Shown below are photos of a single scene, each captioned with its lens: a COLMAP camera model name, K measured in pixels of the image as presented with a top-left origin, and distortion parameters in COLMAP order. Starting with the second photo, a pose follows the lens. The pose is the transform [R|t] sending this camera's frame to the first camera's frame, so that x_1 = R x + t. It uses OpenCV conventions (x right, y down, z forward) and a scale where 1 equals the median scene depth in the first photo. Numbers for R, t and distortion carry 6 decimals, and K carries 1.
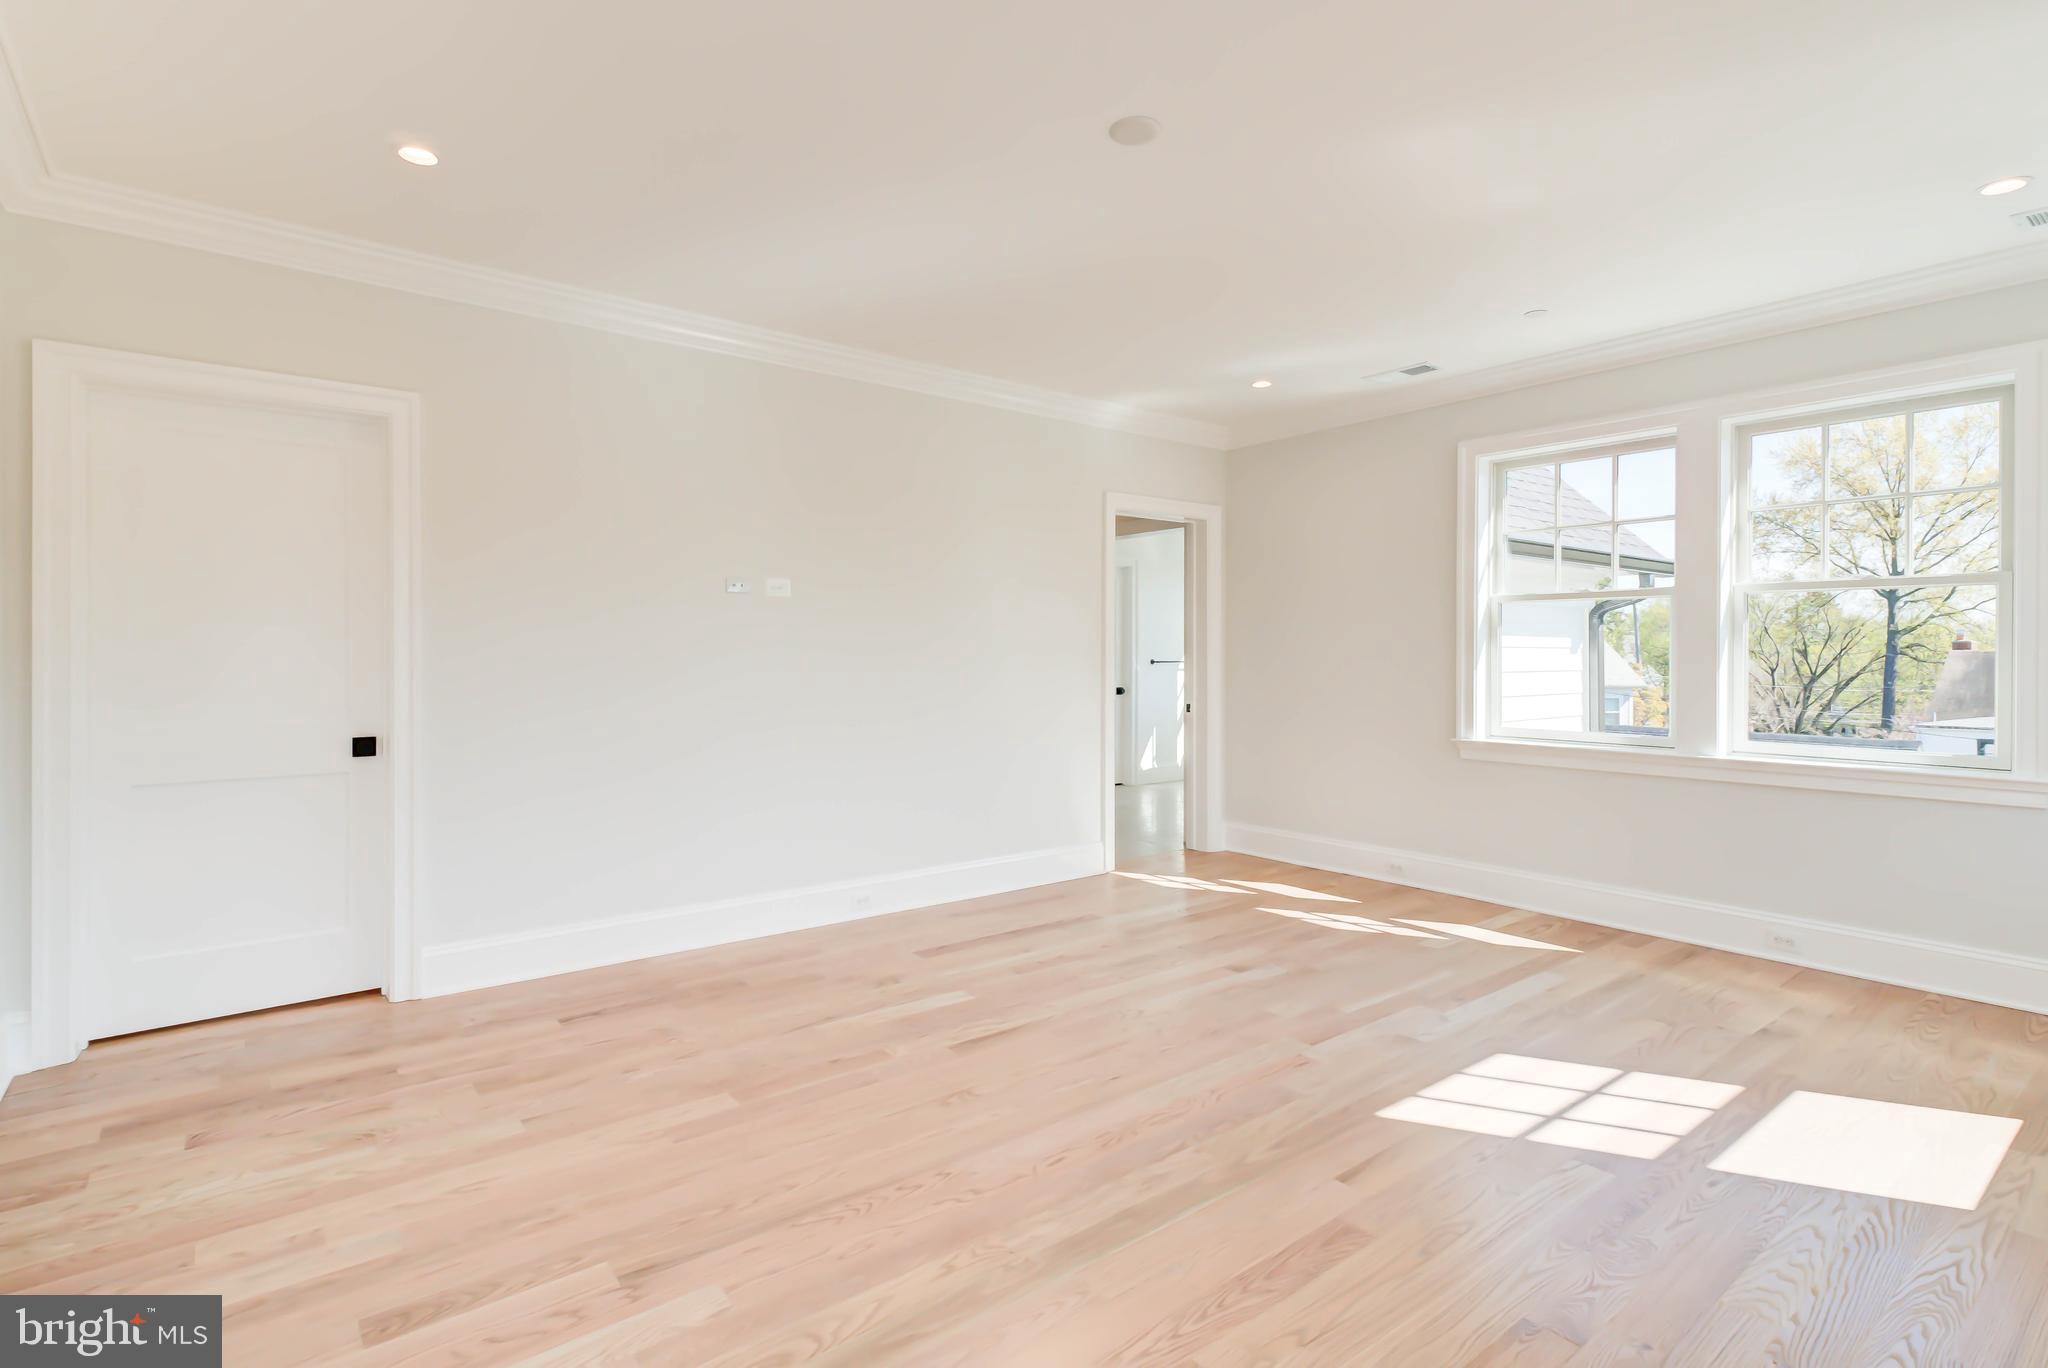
lens RADIAL K [[1011.7, 0, 1032.4], [0, 1011.7, 654.1], [0, 0, 1]] dist [0.001914, 0.000162]
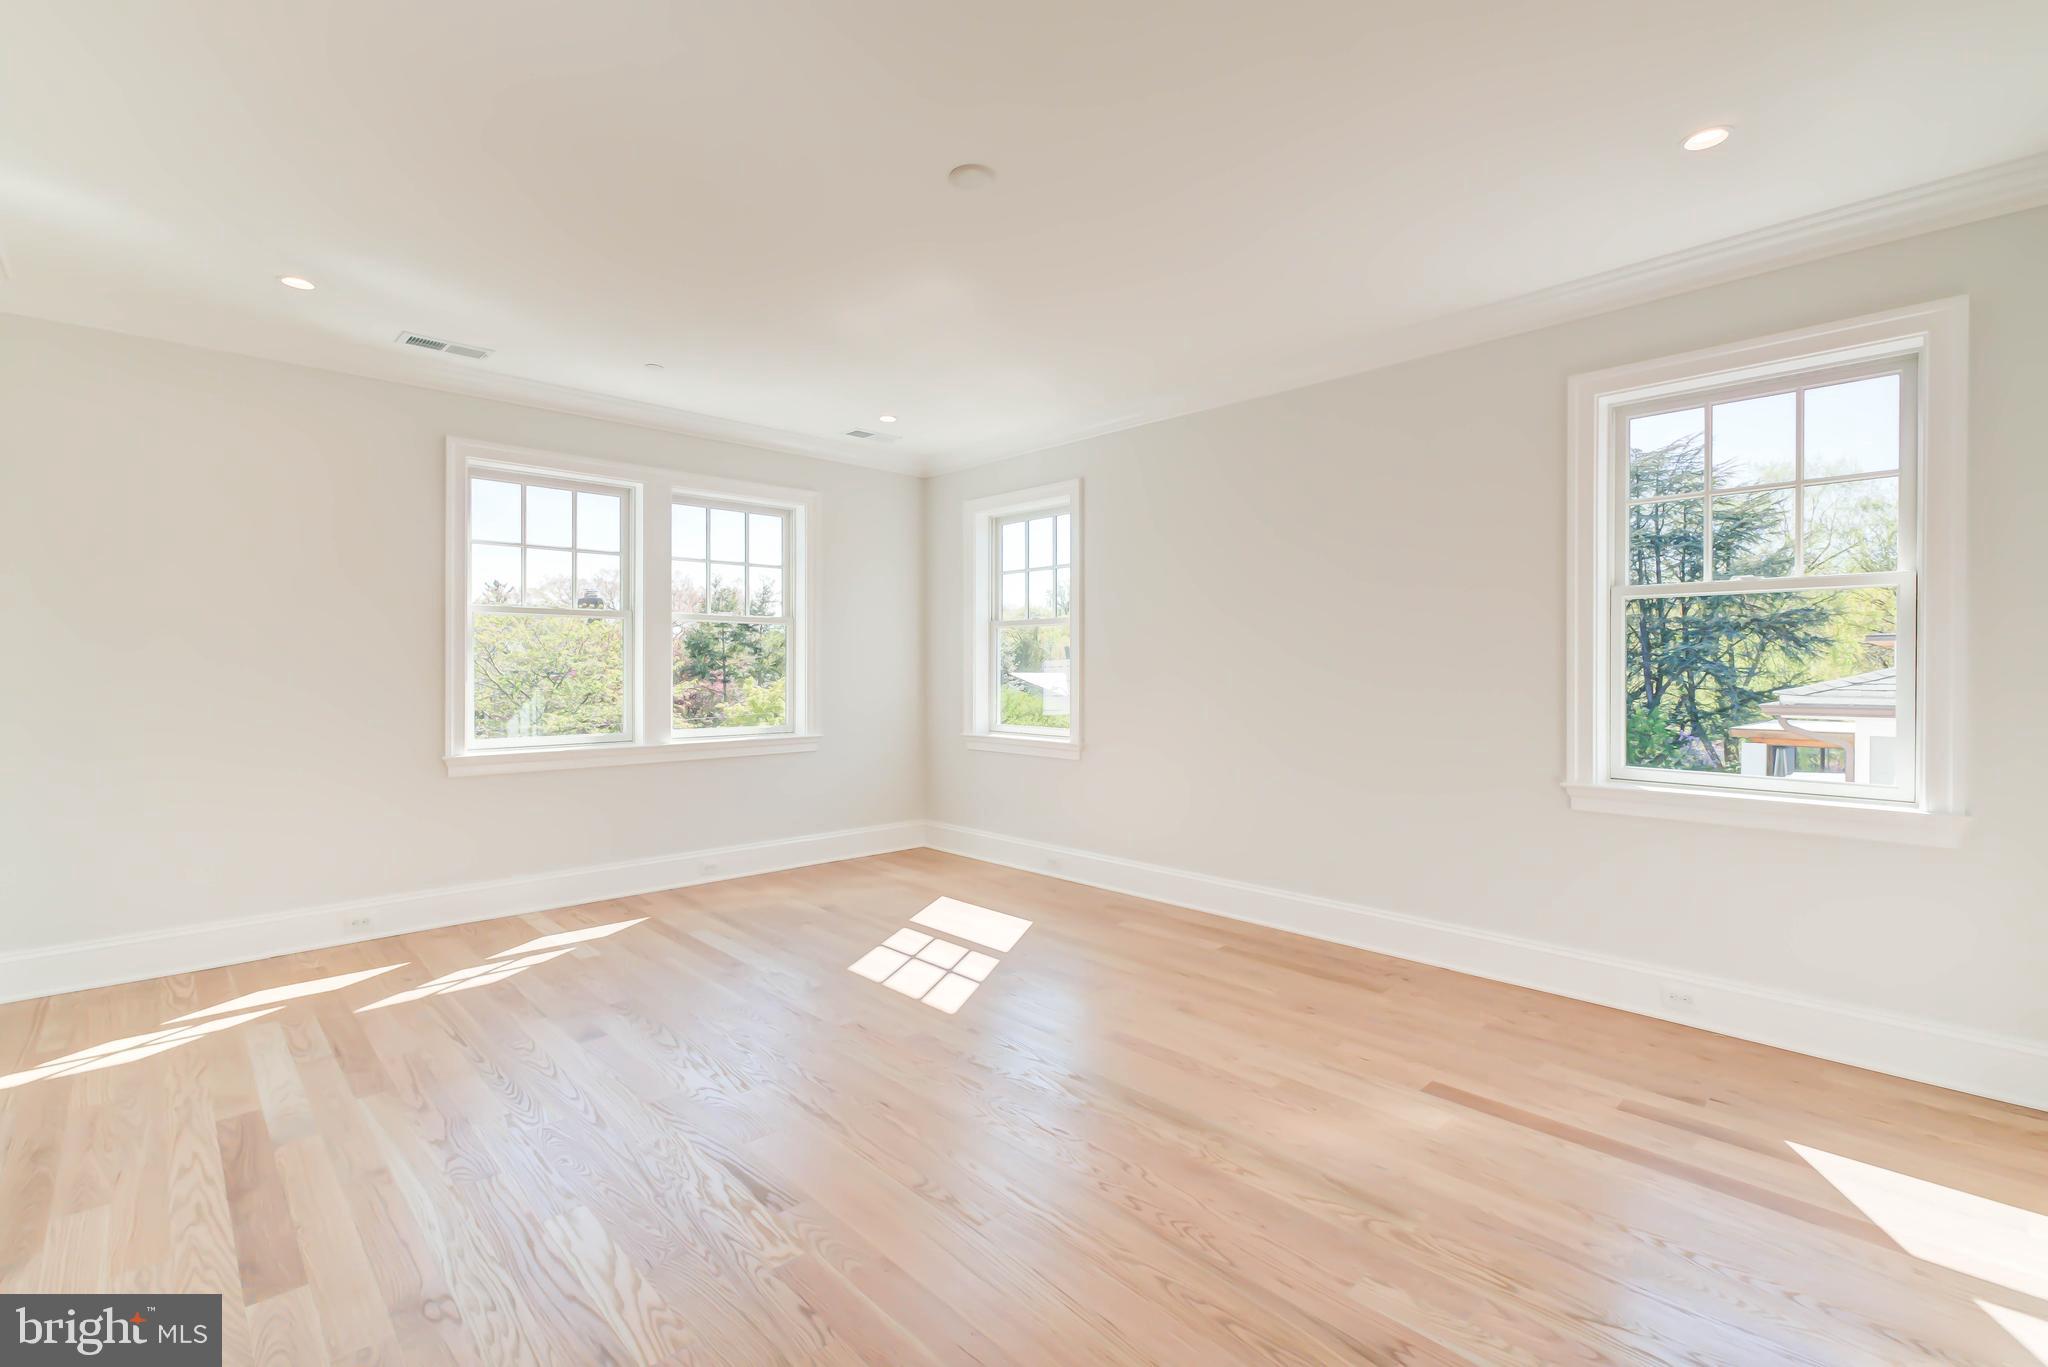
lens RADIAL K [[911.7, 0, 1024.0], [0, 911.7, 683.5], [0, 0, 1]] dist [0.001798, 0.000343]
pose [[-0.083984, -0.024151, 0.996174, -0.541599], [0.002537, 0.999698, 0.024451, -0.004412], [-0.996464, 0.004580, -0.083897, 0.641597]]
